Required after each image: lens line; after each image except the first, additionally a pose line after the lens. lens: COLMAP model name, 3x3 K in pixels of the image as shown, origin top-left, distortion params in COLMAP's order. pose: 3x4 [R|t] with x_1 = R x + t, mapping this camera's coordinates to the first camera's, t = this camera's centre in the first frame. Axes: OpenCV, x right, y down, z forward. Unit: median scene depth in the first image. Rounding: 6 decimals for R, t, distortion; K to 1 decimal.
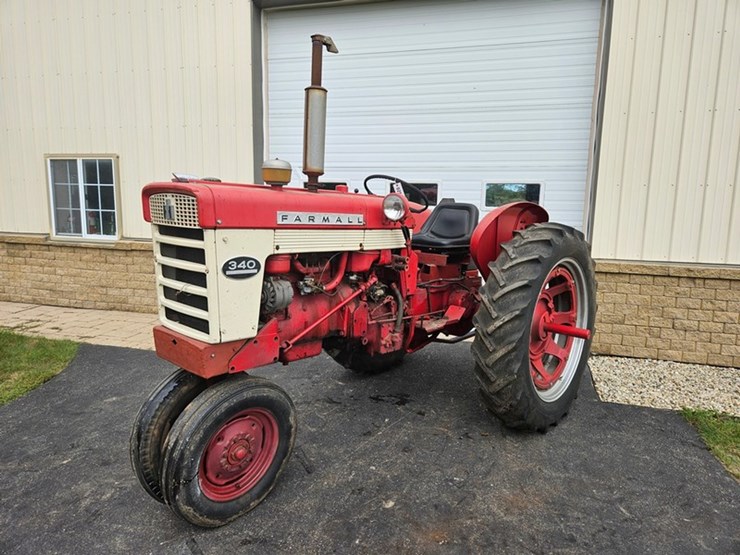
lens RADIAL K [[484.5, 0, 359.9], [0, 484.5, 271.2], [0, 0, 1]] dist [0.067912, -0.051759]
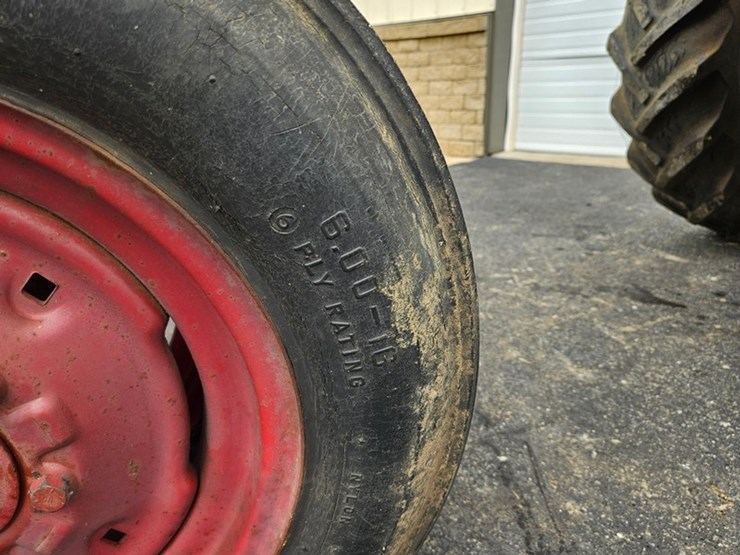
lens RADIAL K [[516.4, 0, 344.1], [0, 516.4, 277.7], [0, 0, 1]] dist [0.007155, 0.002849]
pose [[0.864114, 0.122562, -0.488145, -0.098629], [-0.019176, 0.977209, 0.211410, 0.272950], [0.502931, -0.173321, 0.846770, 0.893527]]
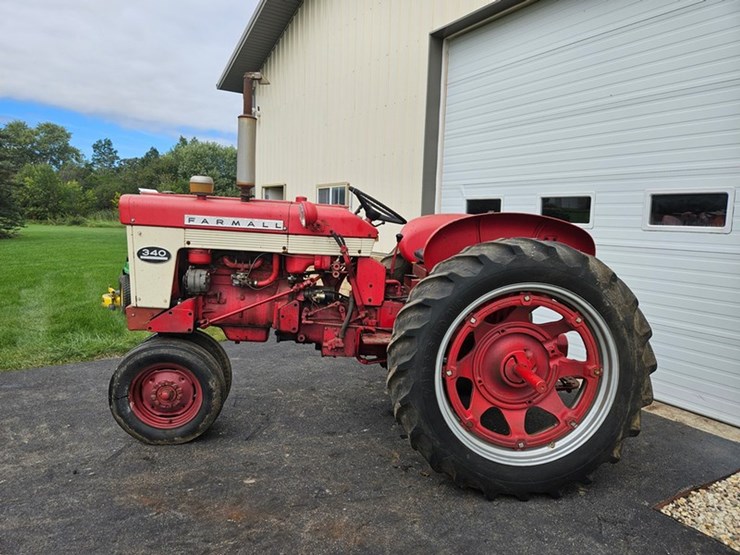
lens RADIAL K [[479.9, 0, 357.9], [0, 479.9, 273.5], [0, 0, 1]] dist [0.066429, -0.059060]
pose [[0.739203, 0.079976, -0.668717, 0.926327], [-0.110992, 0.993814, -0.003835, -0.011316], [0.664274, 0.077057, 0.743507, 0.310927]]
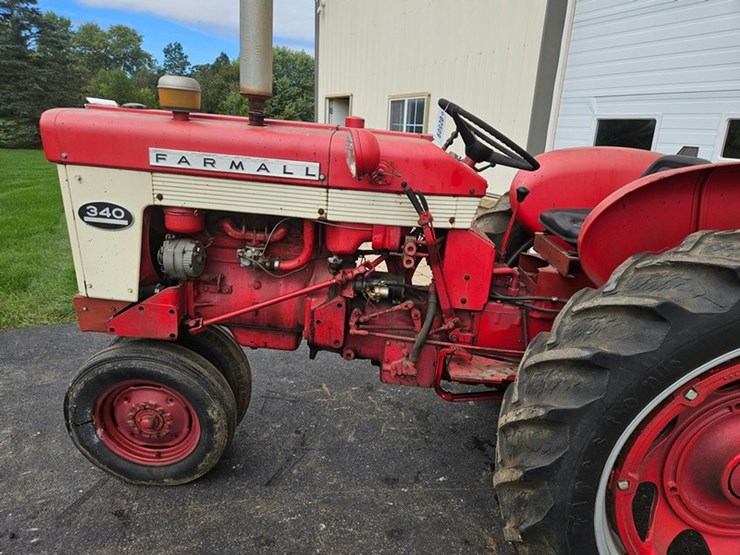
lens RADIAL K [[483.8, 0, 372.4], [0, 483.8, 281.1], [0, 0, 1]] dist [0.065194, -0.054456]
pose [[0.653951, 0.236224, -0.718712, 0.563434], [-0.143597, 0.971489, 0.188649, -0.101249], [0.742784, -0.020162, 0.669227, 0.654850]]
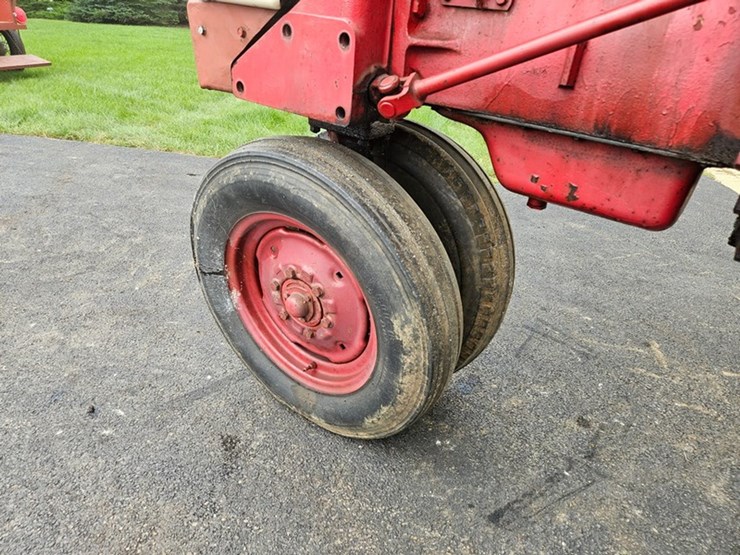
lens RADIAL K [[491.2, 0, 363.7], [0, 491.2, 266.1], [0, 0, 1]] dist [0.071750, -0.056782]
pose [[0.090219, 0.435546, -0.895634, 0.150213], [-0.188180, 0.890557, 0.414121, 0.123331], [0.977982, 0.131178, 0.162306, 0.906388]]
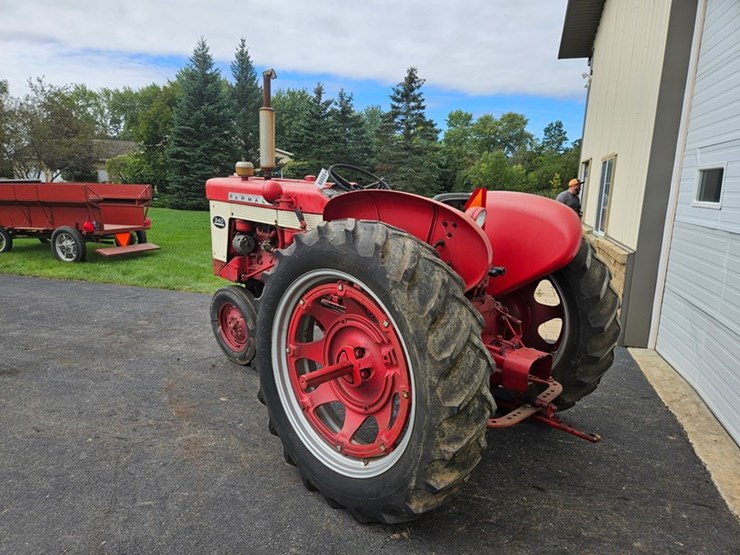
lens RADIAL K [[481.7, 0, 367.9], [0, 481.7, 281.7], [0, 0, 1]] dist [0.053002, -0.001360]
pose [[-0.005100, 0.175195, -0.984521, 1.383819], [-0.170185, 0.970019, 0.173496, -0.174189], [0.985399, 0.168436, 0.024869, 1.313074]]
